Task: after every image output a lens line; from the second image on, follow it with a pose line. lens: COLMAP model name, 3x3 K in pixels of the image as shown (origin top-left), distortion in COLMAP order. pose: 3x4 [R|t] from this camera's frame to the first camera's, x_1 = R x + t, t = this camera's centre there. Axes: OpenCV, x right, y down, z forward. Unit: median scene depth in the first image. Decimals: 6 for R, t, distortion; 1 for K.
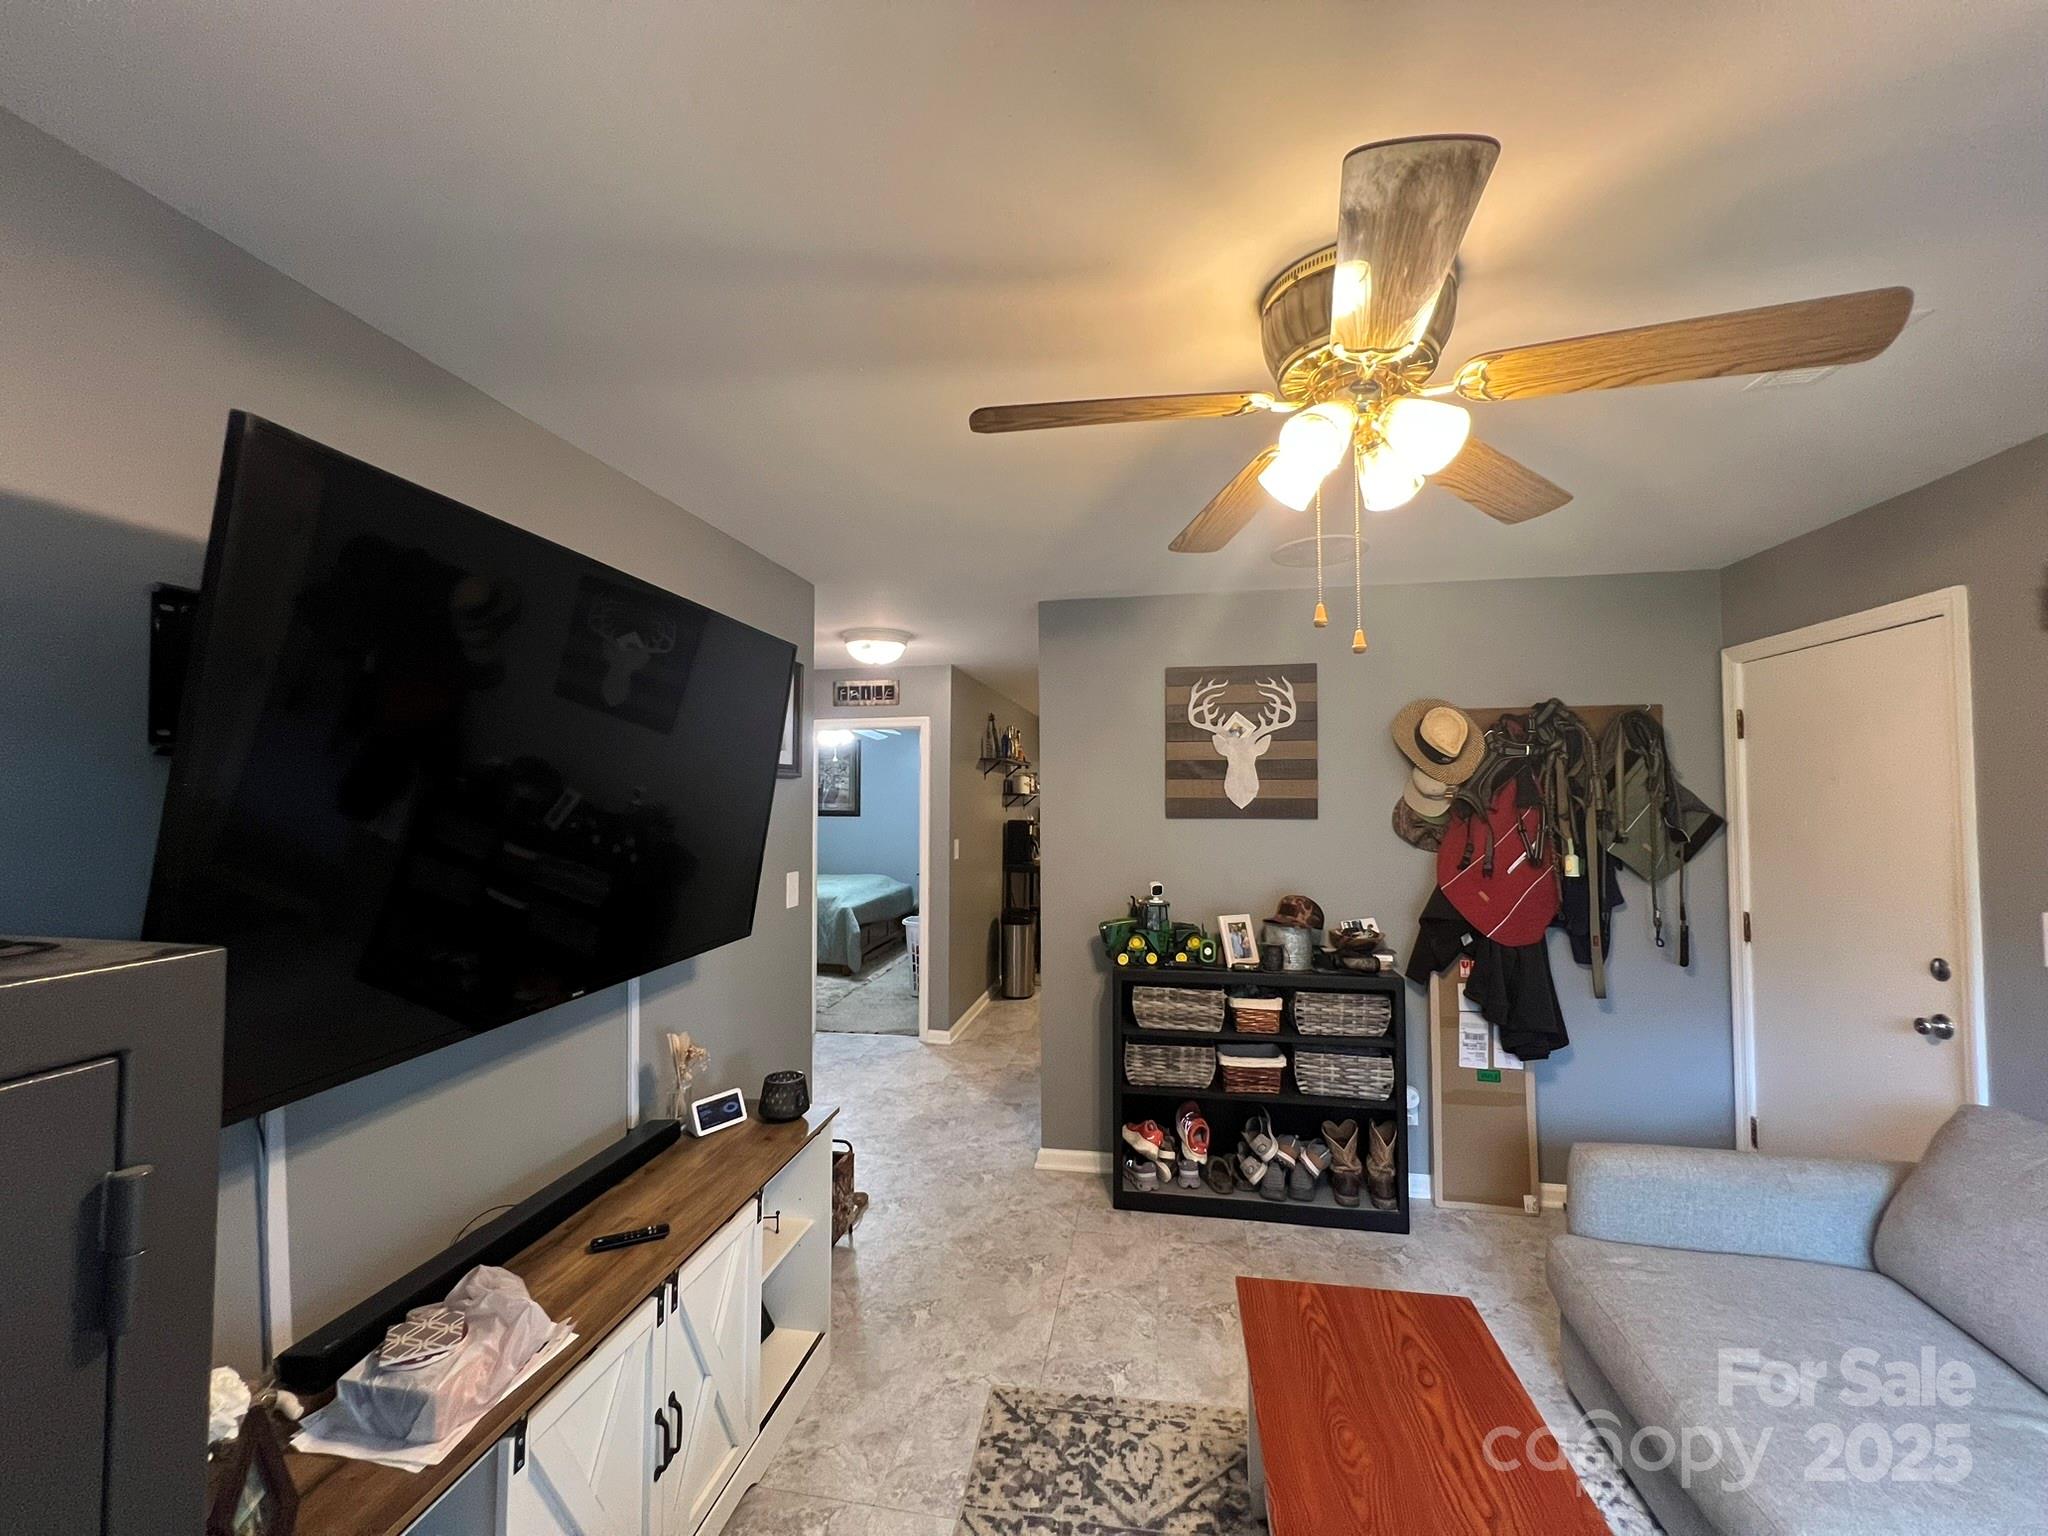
lens RADIAL K [[817.9, 0, 1024.9], [0, 817.9, 773.9], [0, 0, 1]] dist [-0.000742, 0.000278]
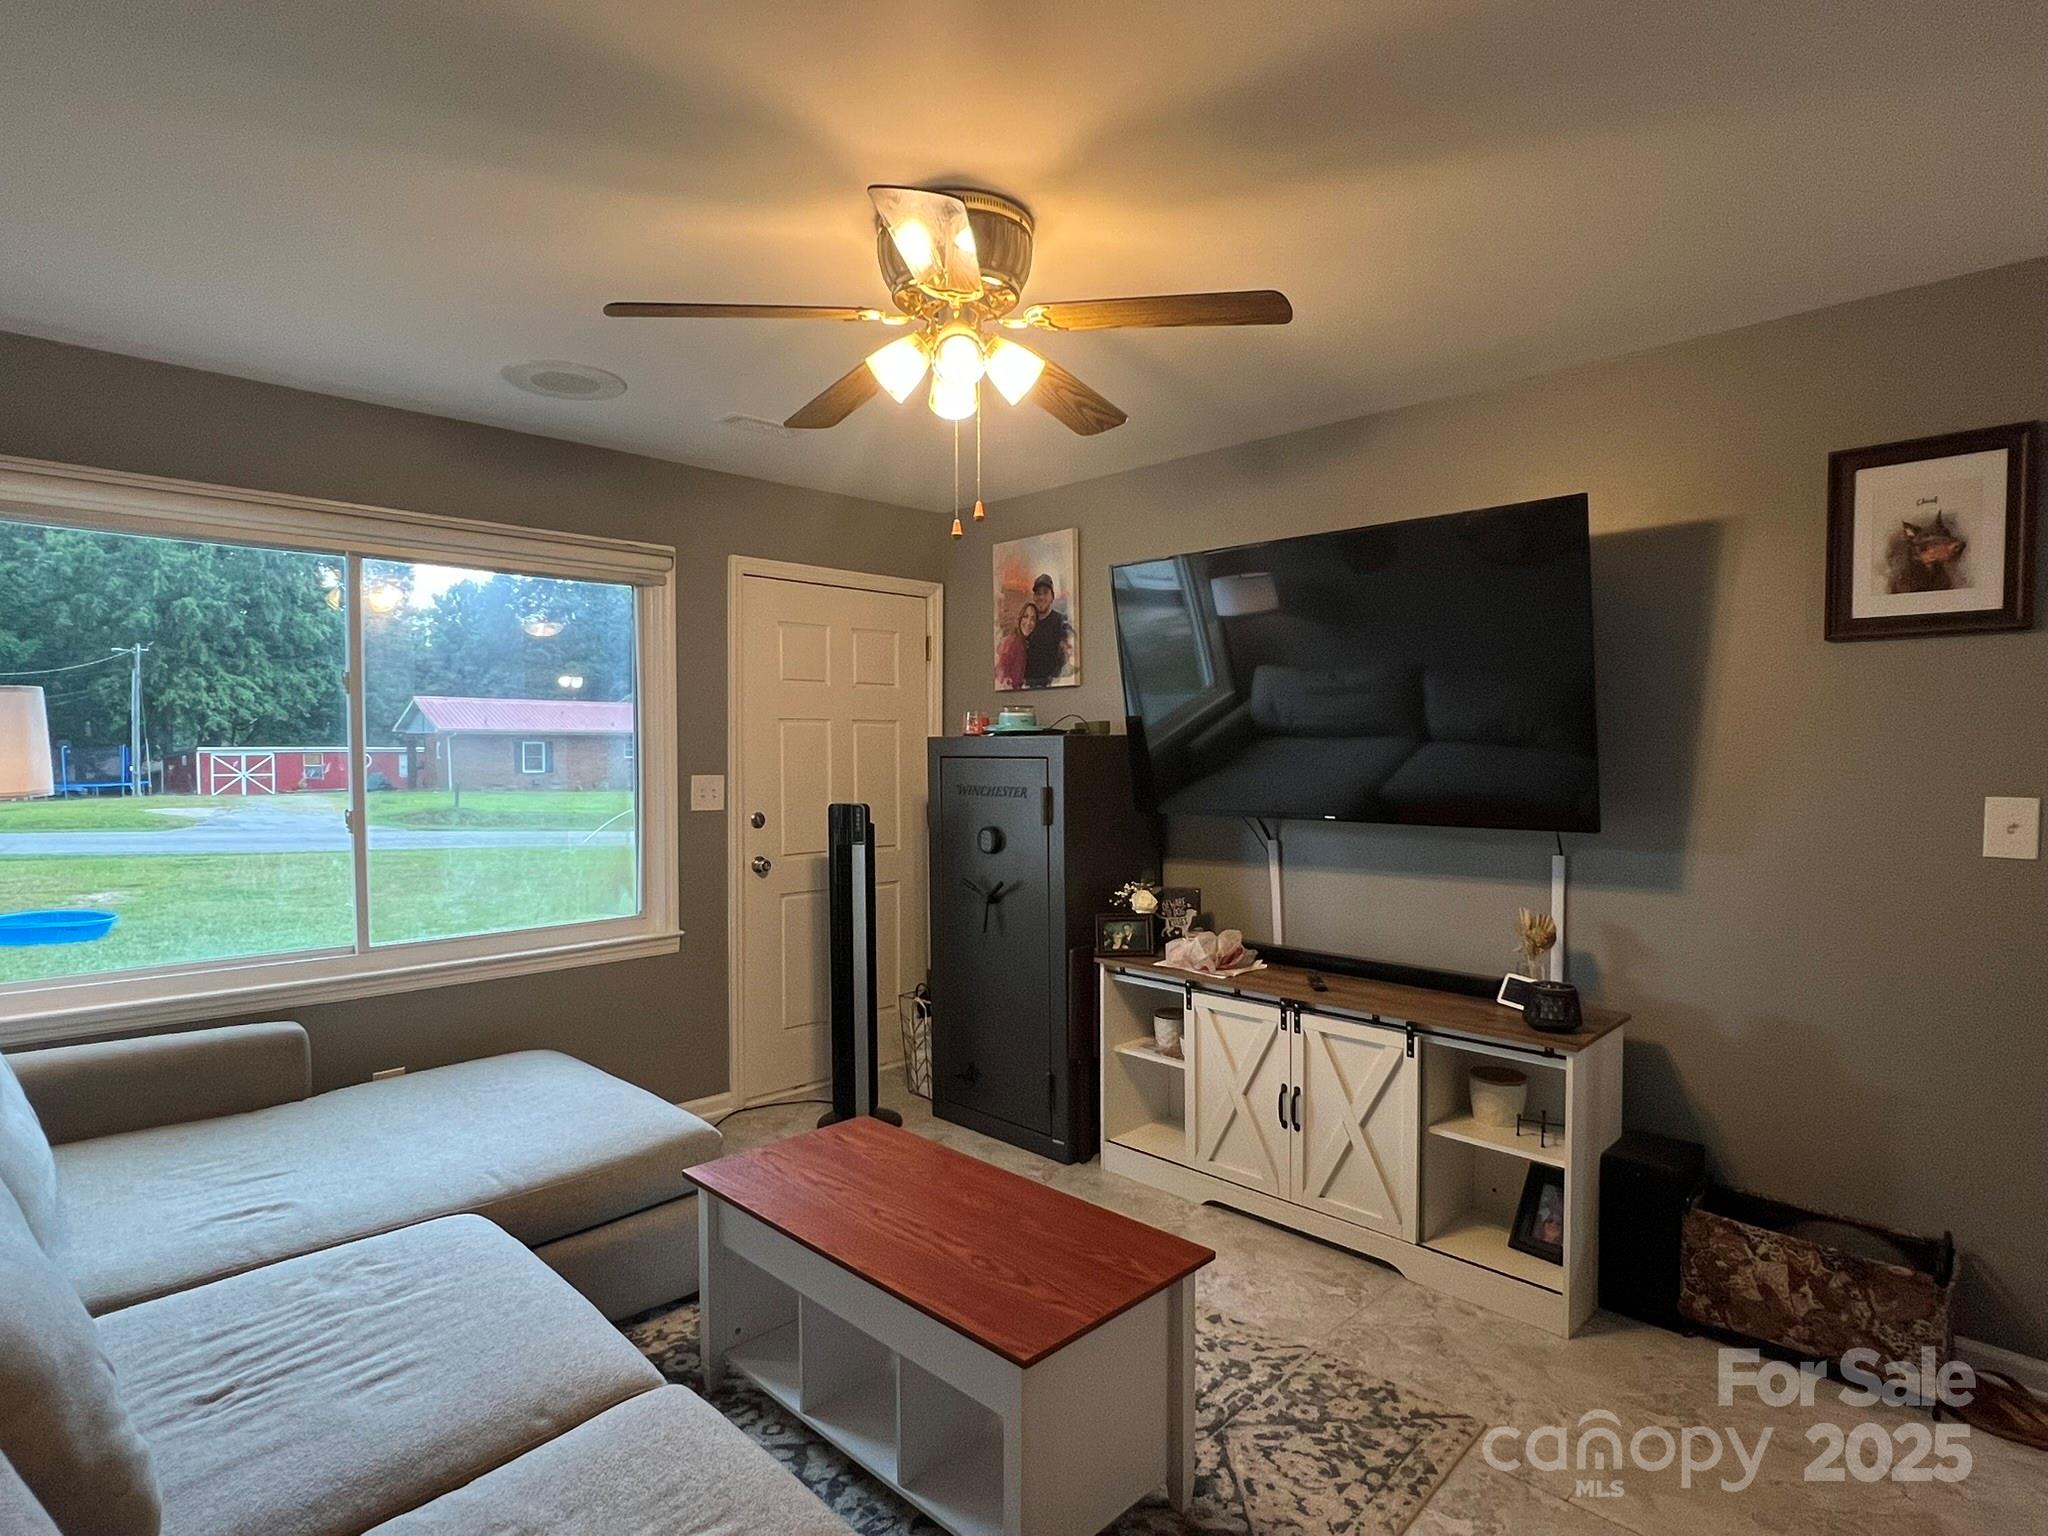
lens RADIAL K [[1085.0, 0, 1024.0], [0, 1085.0, 768.0], [0, 0, 1]] dist [-0.001027, 0.001351]
pose [[-0.575752, 0.021974, -0.817329, 1.179662], [0.030700, 0.999515, 0.005246, 0.123207], [0.817048, -0.022072, -0.576147, 1.414949]]
